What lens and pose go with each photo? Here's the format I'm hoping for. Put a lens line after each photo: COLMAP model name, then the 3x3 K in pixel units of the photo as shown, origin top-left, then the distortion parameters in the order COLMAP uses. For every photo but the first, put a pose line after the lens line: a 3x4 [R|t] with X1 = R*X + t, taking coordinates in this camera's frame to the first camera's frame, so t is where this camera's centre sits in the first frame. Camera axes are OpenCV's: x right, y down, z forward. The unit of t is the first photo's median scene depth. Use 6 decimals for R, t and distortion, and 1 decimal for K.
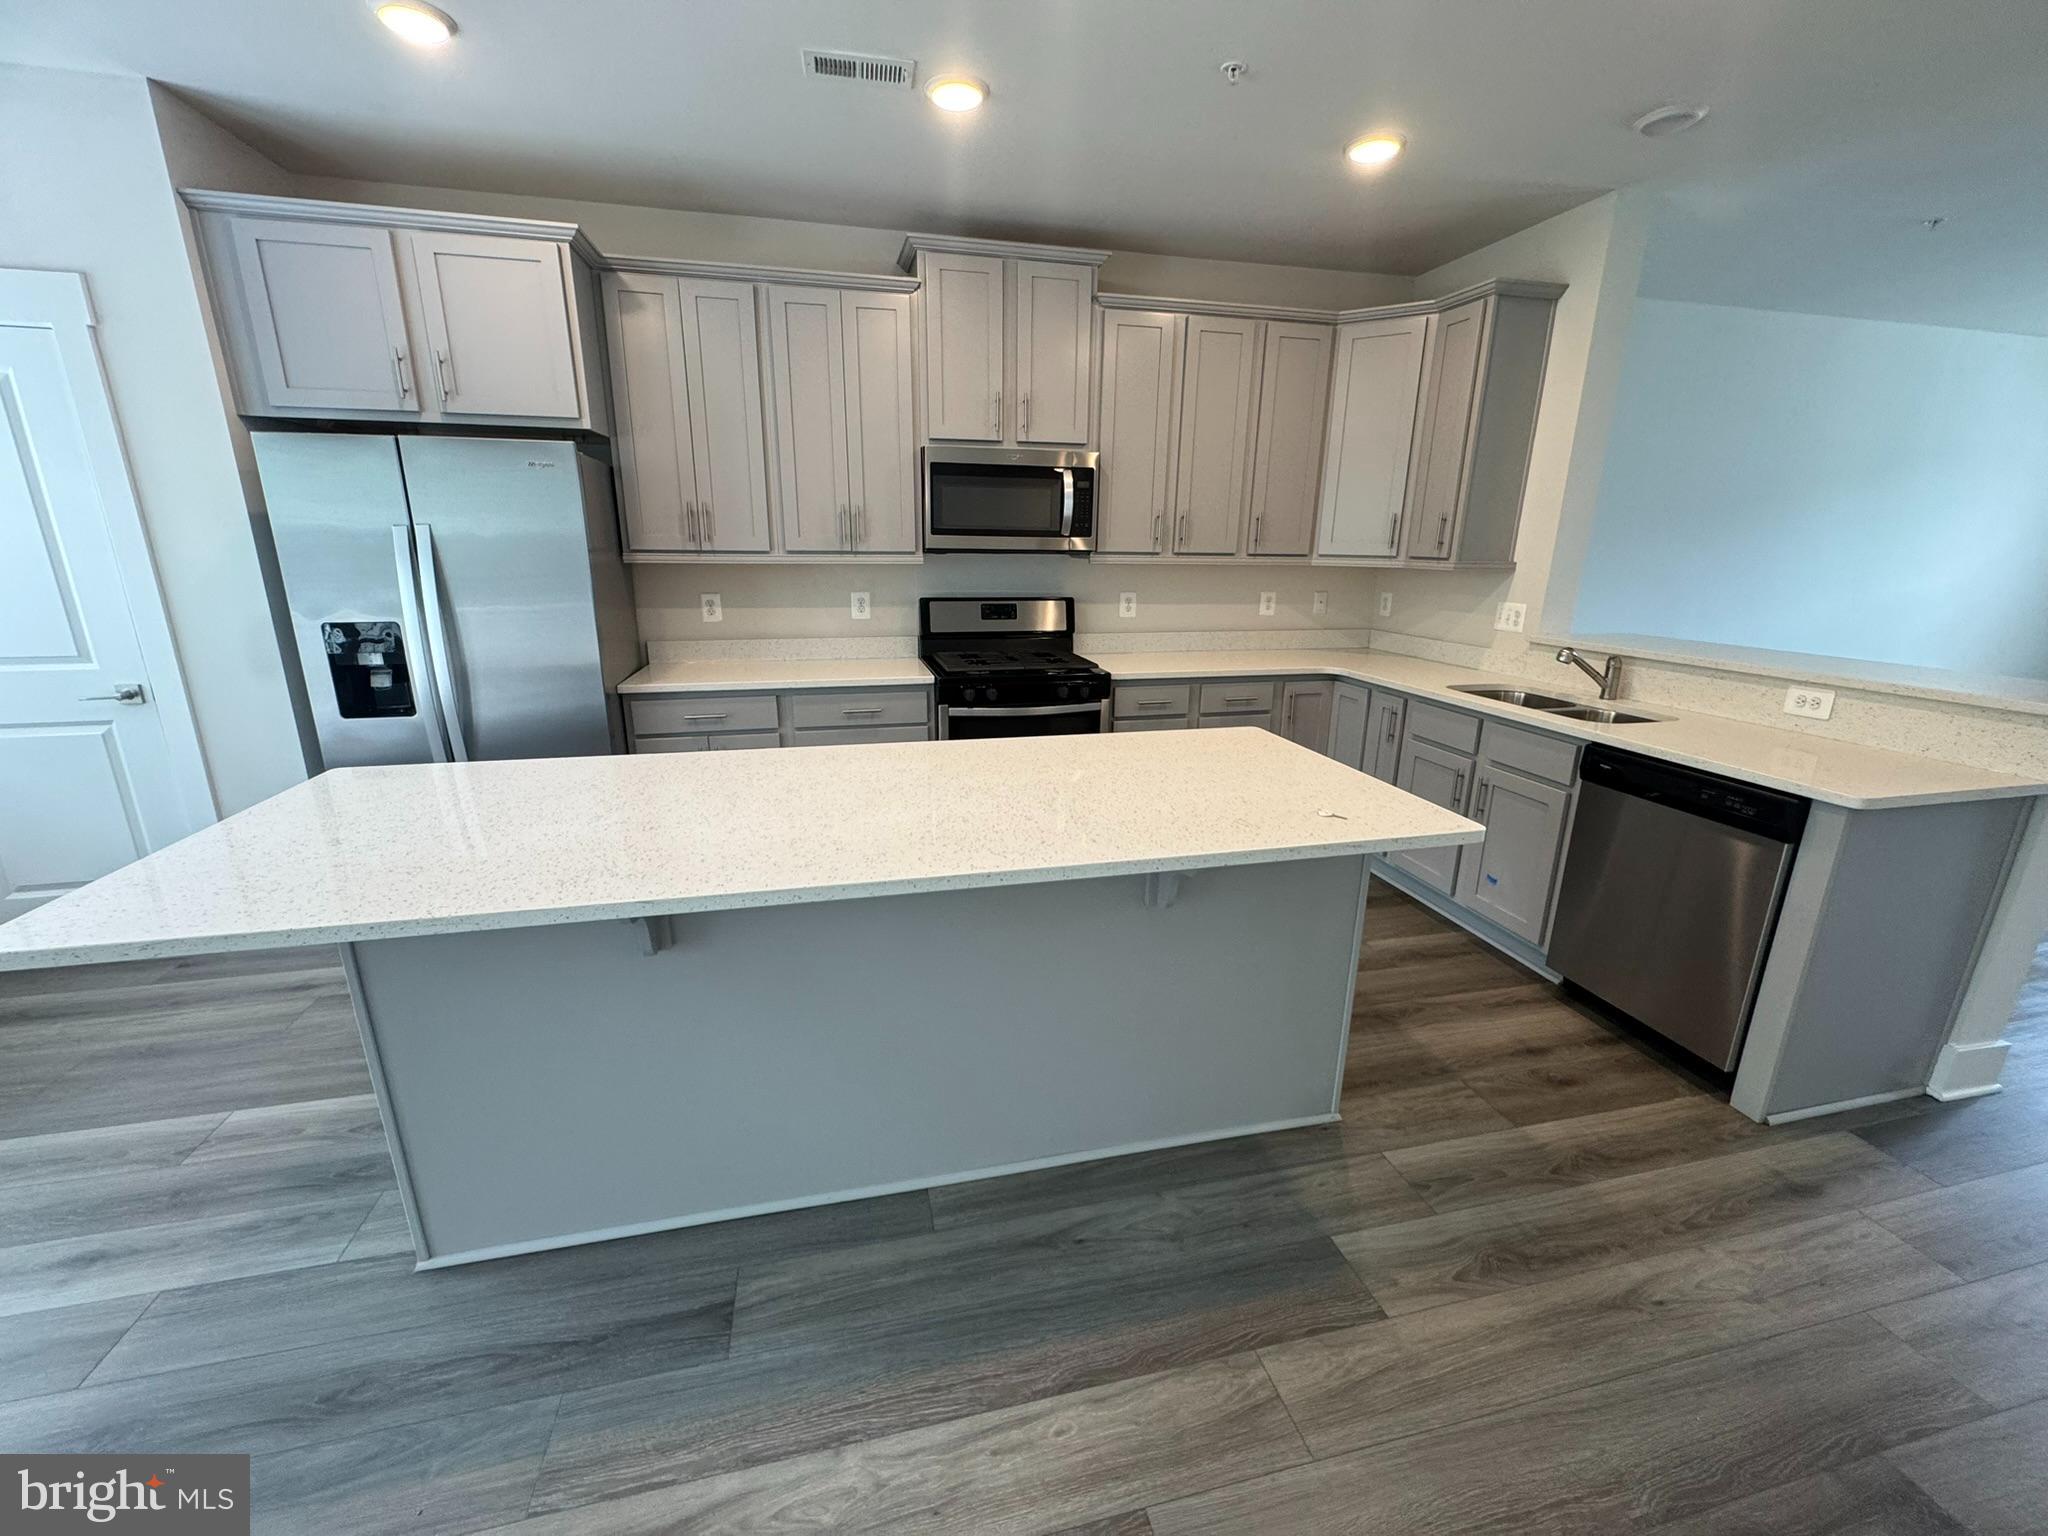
lens RADIAL K [[816.1, 0, 1024.0], [0, 816.1, 768.0], [0, 0, 1]] dist [-0.000186, -0.000628]
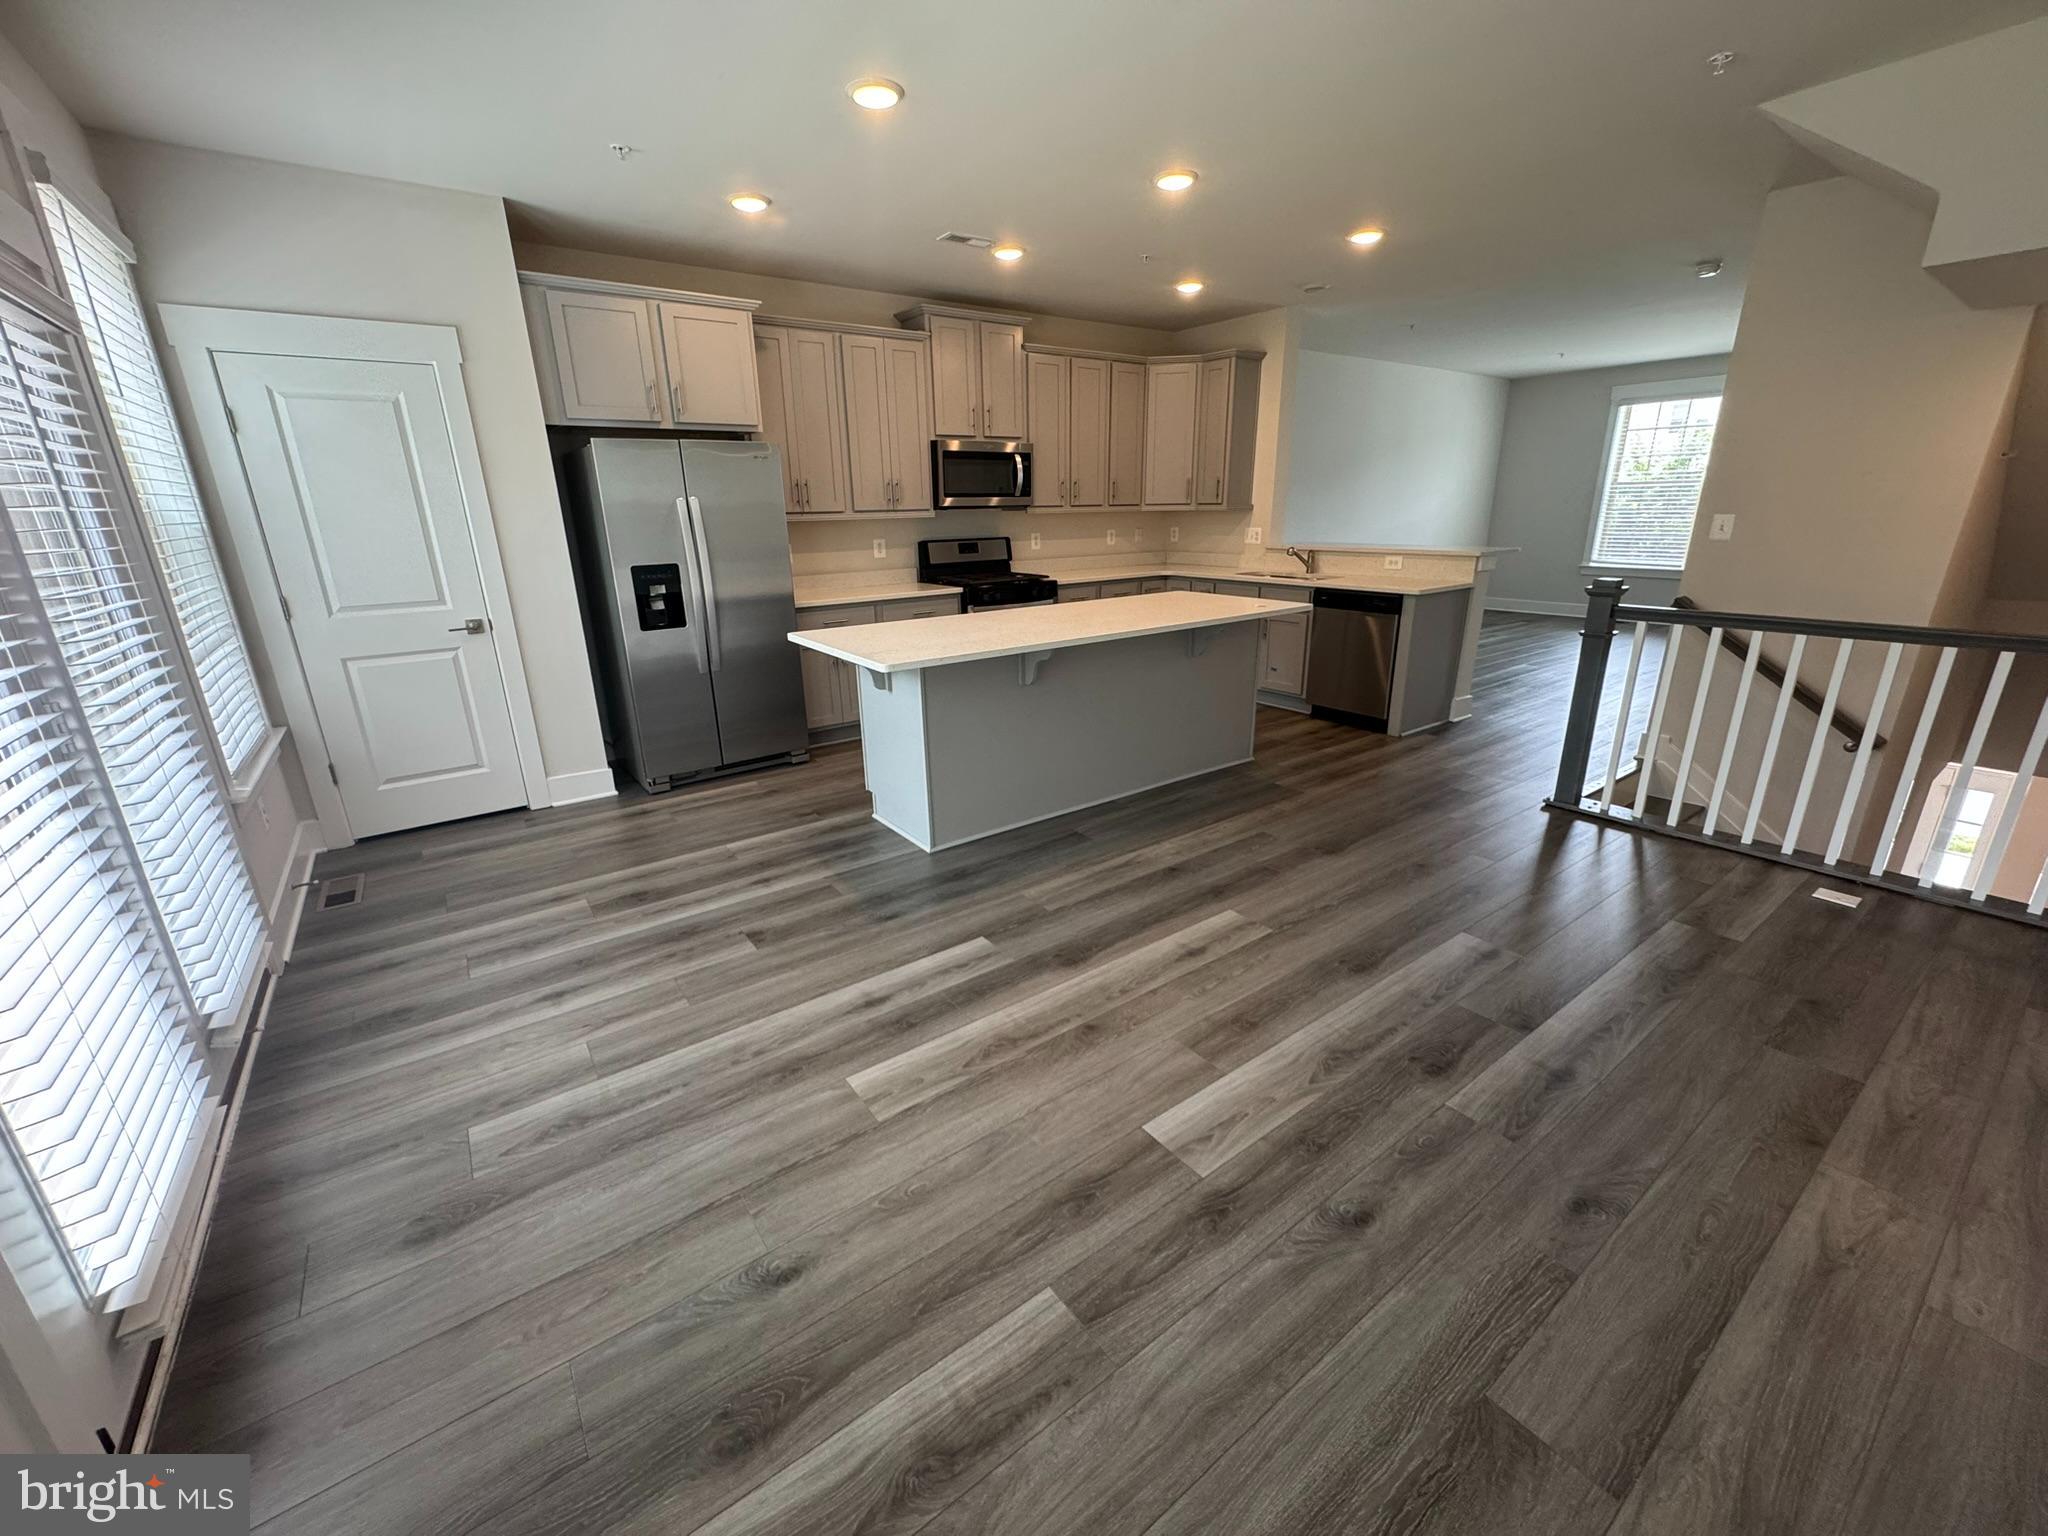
lens RADIAL K [[816.1, 0, 1024.0], [0, 816.1, 768.0], [0, 0, 1]] dist [-0.000186, -0.000628]
pose [[0.922662, -0.144286, 0.357598, -0.687684], [0.128885, 0.989416, 0.066672, 0.159916], [-0.363433, -0.015426, 0.931492, -0.582834]]
